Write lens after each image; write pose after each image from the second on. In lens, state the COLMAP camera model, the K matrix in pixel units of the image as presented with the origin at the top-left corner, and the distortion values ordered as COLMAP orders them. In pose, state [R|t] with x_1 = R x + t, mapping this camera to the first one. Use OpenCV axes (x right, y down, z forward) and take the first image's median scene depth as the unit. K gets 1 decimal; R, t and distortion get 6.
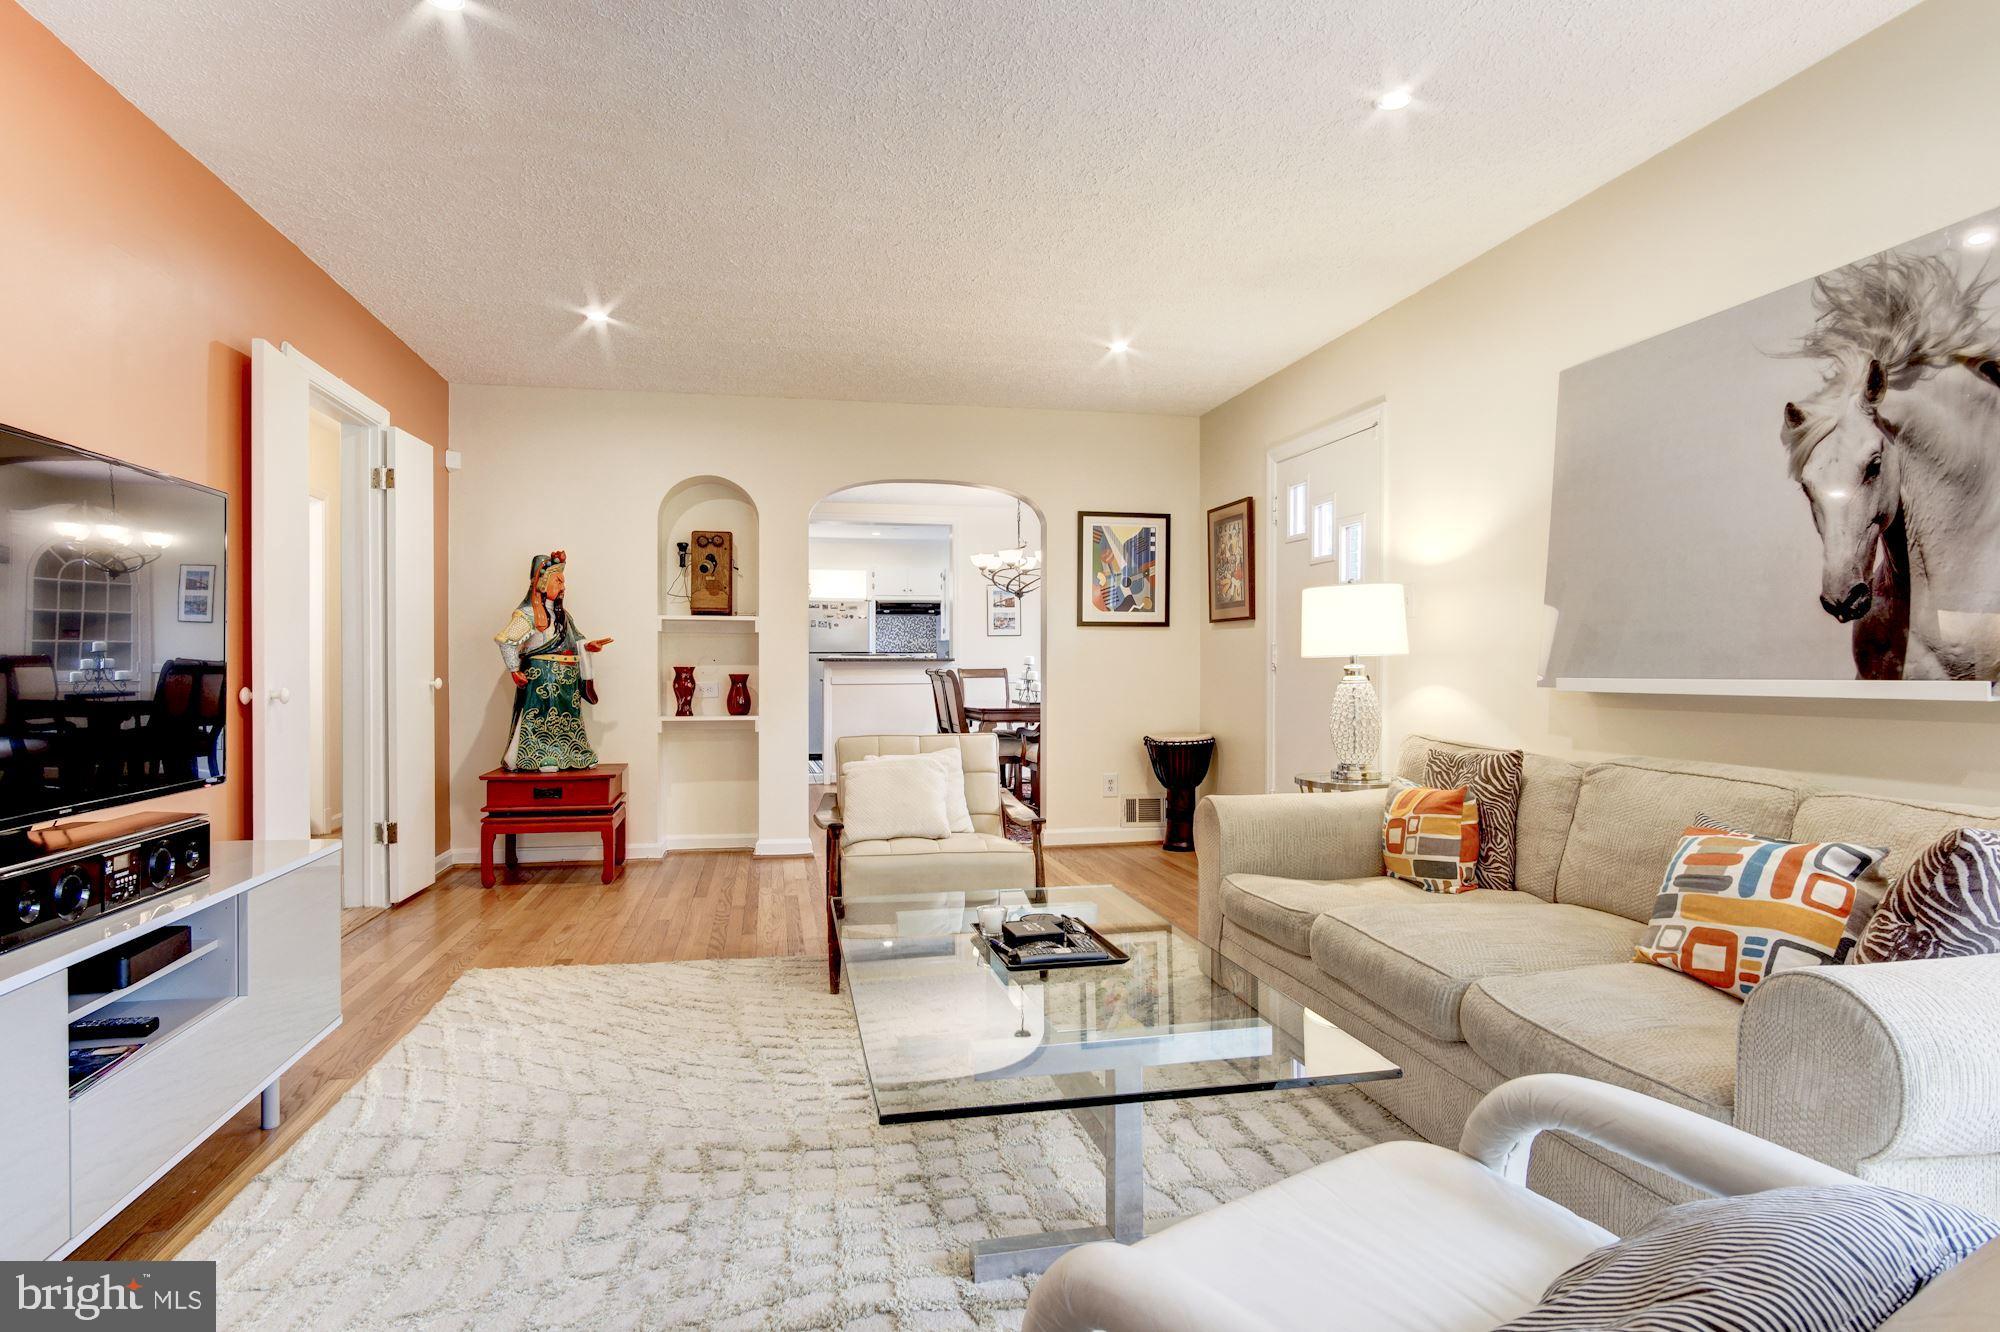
lens RADIAL K [[1069.3, 0, 971.0], [0, 1069.3, 666.7], [0, 0, 1]] dist [-0.014569, 0.004945]
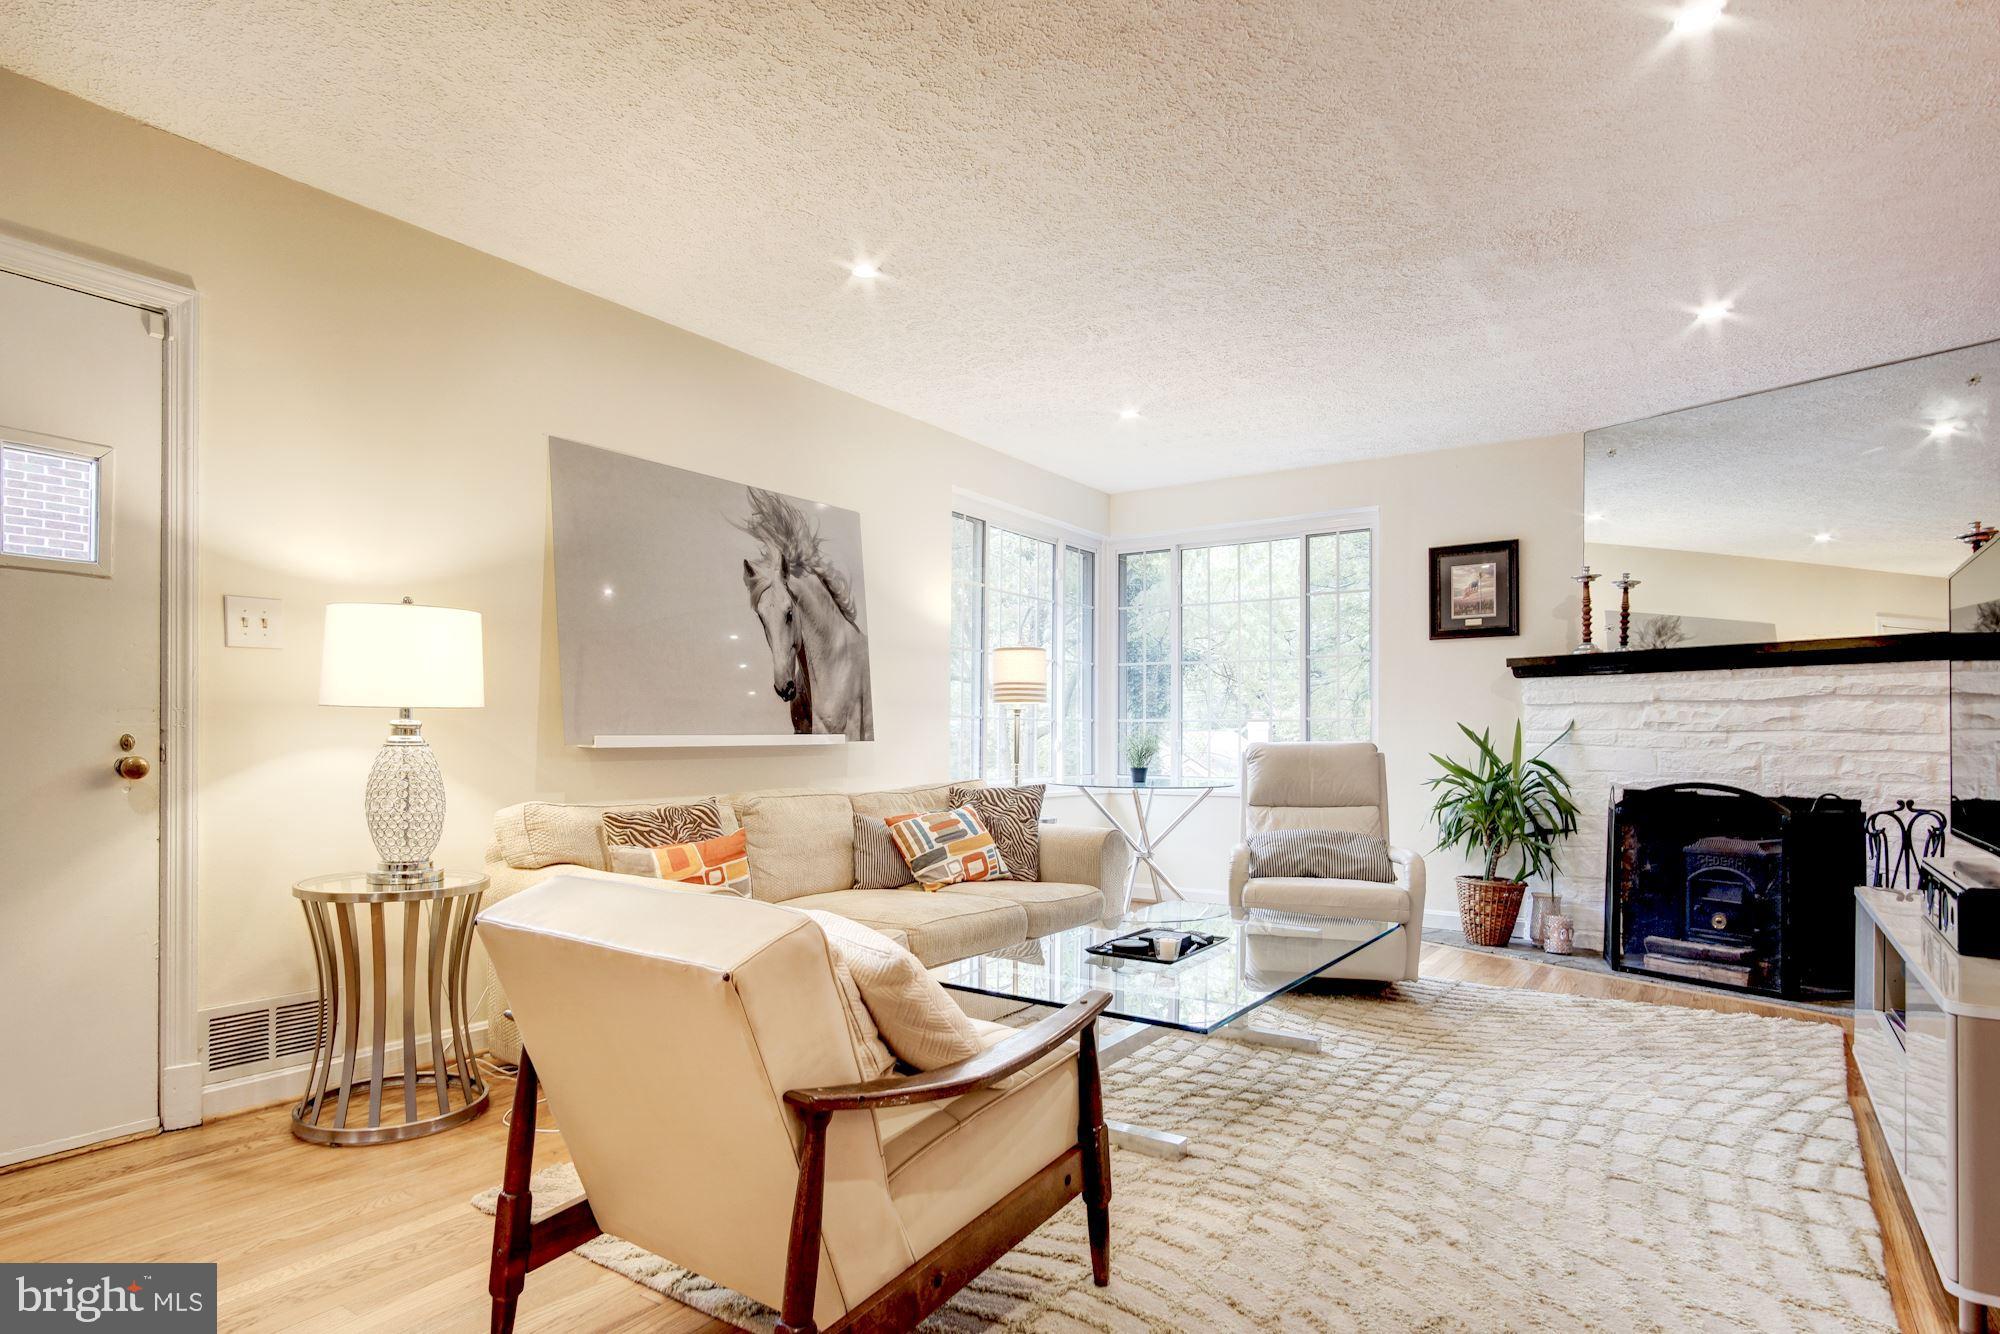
lens RADIAL K [[1069.3, 0, 993.9], [0, 1069.3, 736.1], [0, 0, 1]] dist [-0.014569, 0.004945]
pose [[-0.697434, -0.003217, 0.716642, -0.682426], [-0.002547, 0.999995, 0.002011, 0.010359], [-0.716645, -0.000423, -0.697438, 2.008602]]
